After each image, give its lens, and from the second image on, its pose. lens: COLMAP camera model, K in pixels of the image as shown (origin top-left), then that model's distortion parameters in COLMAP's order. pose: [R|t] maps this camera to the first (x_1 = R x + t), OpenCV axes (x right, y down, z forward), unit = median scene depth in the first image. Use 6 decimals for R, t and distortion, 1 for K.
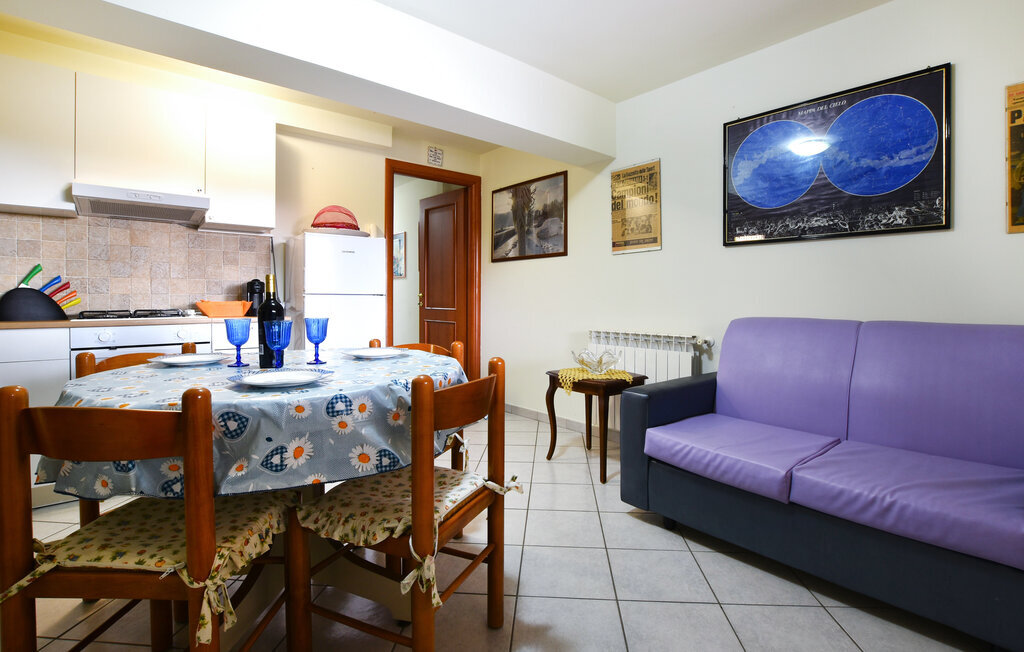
lens RADIAL K [[484.1, 0, 511.1], [0, 484.1, 298.6], [0, 0, 1]] dist [0.000282, 0.000193]
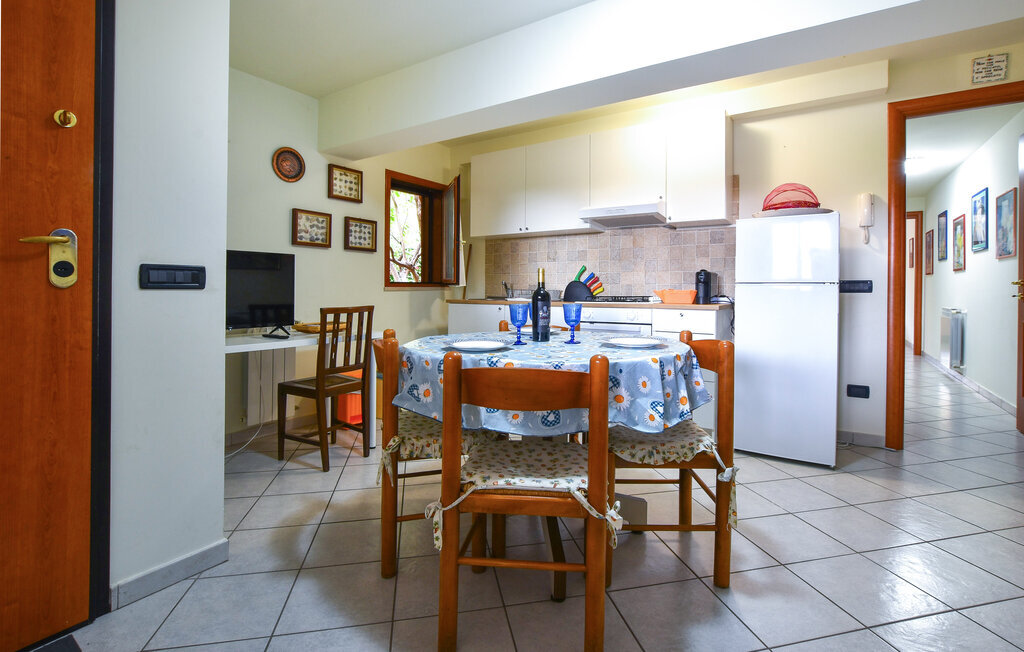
lens RADIAL K [[474.2, 0, 514.0], [0, 474.2, 286.4], [0, 0, 1]] dist [-0.001511, -0.000071]
pose [[0.301068, -0.000874, -0.953602, 0.393890], [-0.004899, 0.999985, -0.002463, 0.000861], [0.953590, 0.005413, 0.301059, 0.326512]]
